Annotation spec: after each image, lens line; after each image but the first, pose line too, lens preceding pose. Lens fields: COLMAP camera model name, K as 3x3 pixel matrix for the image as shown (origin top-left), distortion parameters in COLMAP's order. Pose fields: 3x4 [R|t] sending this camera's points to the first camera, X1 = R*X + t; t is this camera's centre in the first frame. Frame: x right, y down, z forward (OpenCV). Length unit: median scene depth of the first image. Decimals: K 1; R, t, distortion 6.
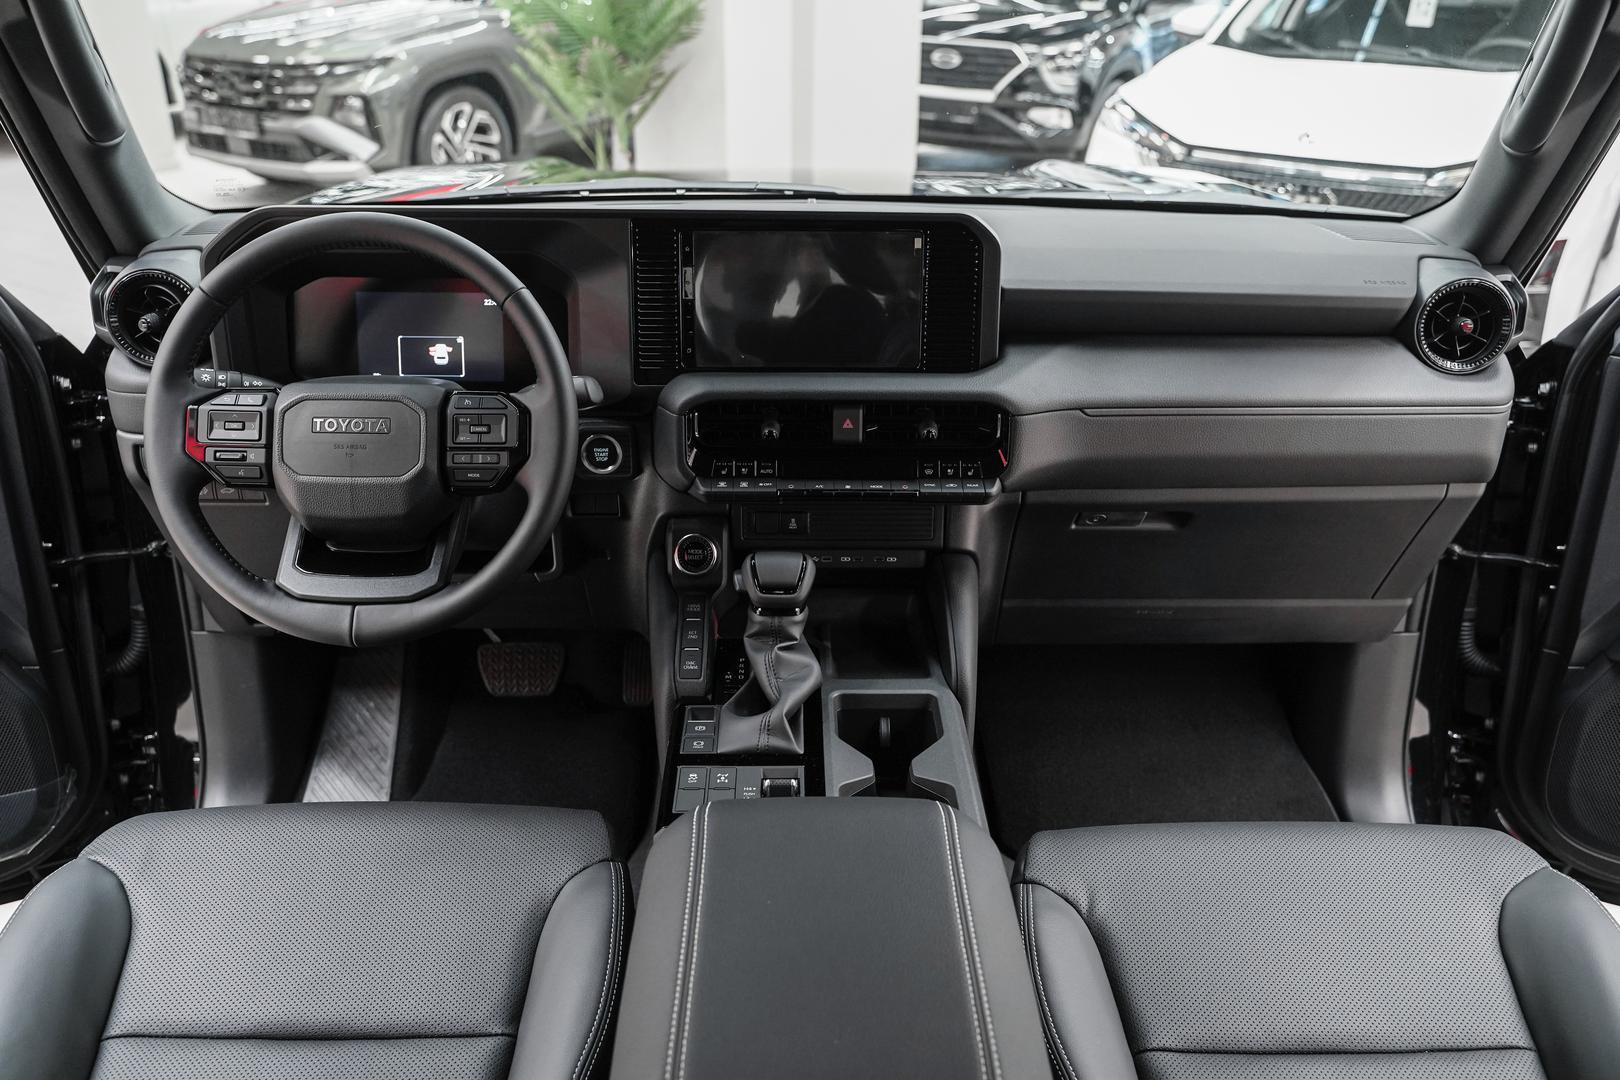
lens RADIAL K [[1378.2, 0, 831.2], [0, 1378.2, 539.7], [0, 0, 1]] dist [-0.009027, 0.019340]
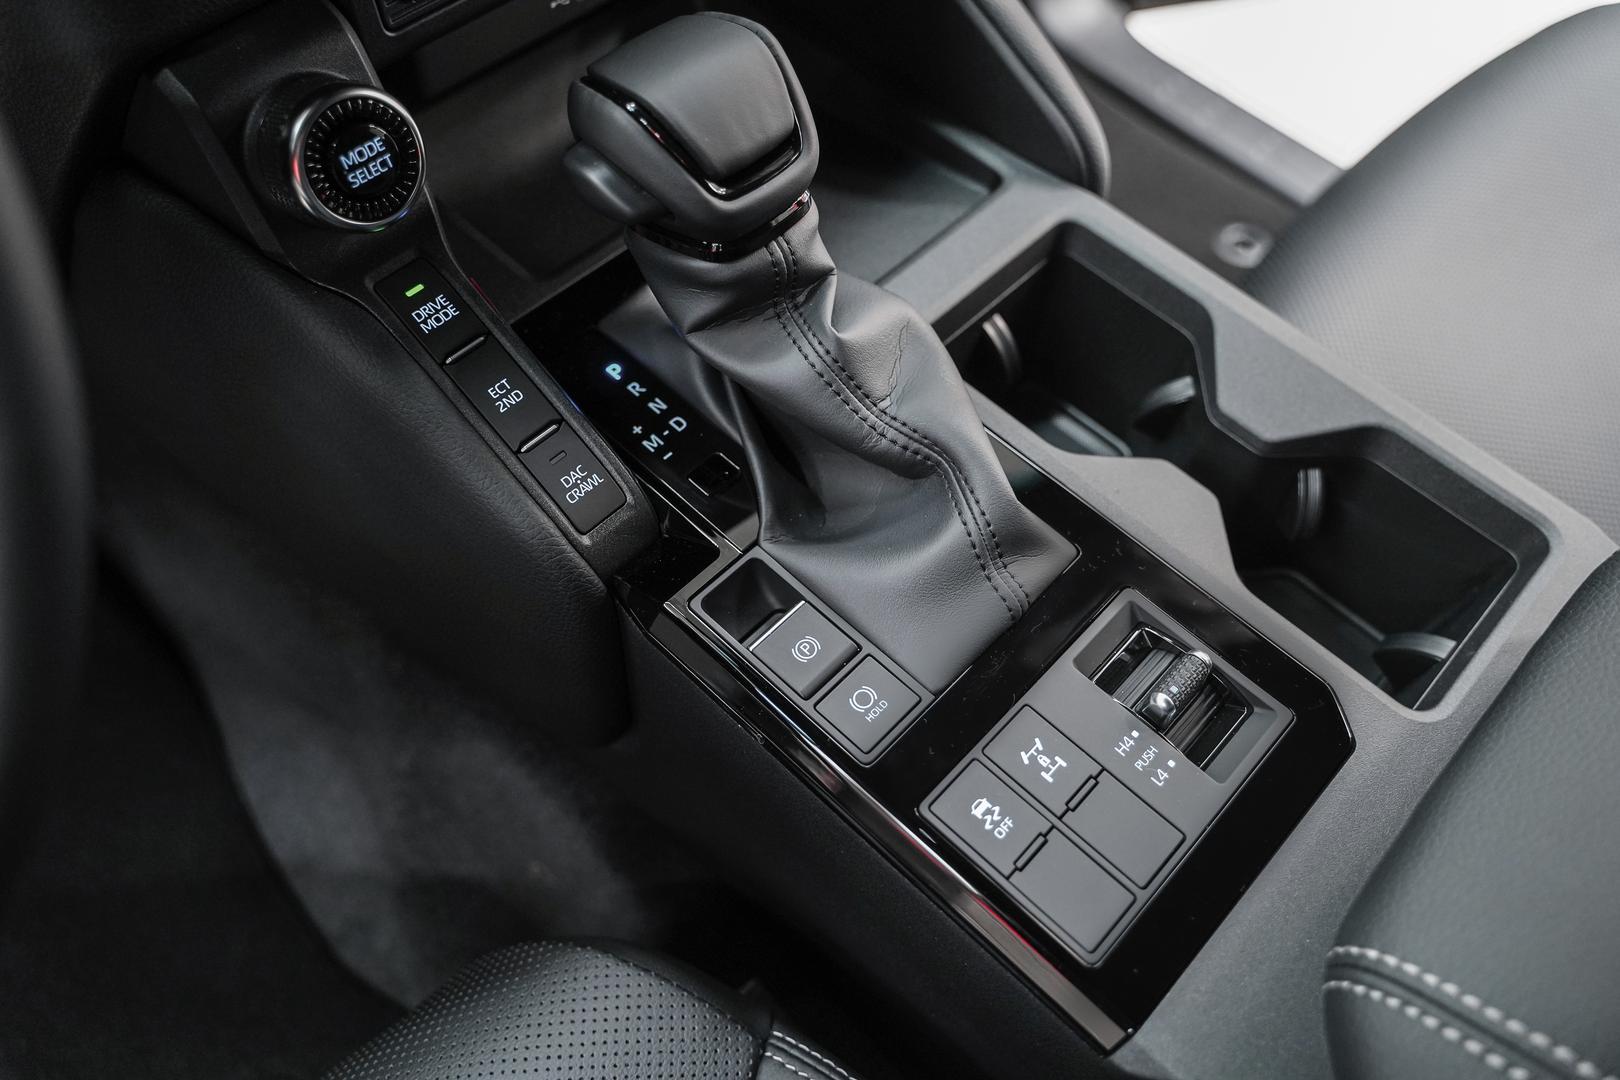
lens RADIAL K [[1378.2, 0, 821.3], [0, 1378.2, 527.7], [0, 0, 1]] dist [-0.009027, 0.019340]
pose [[0.692667, -0.575985, 0.434112, -0.219343], [0.236581, 0.750023, 0.617652, -0.097544], [-0.681353, -0.325125, 0.655784, 0.756031]]
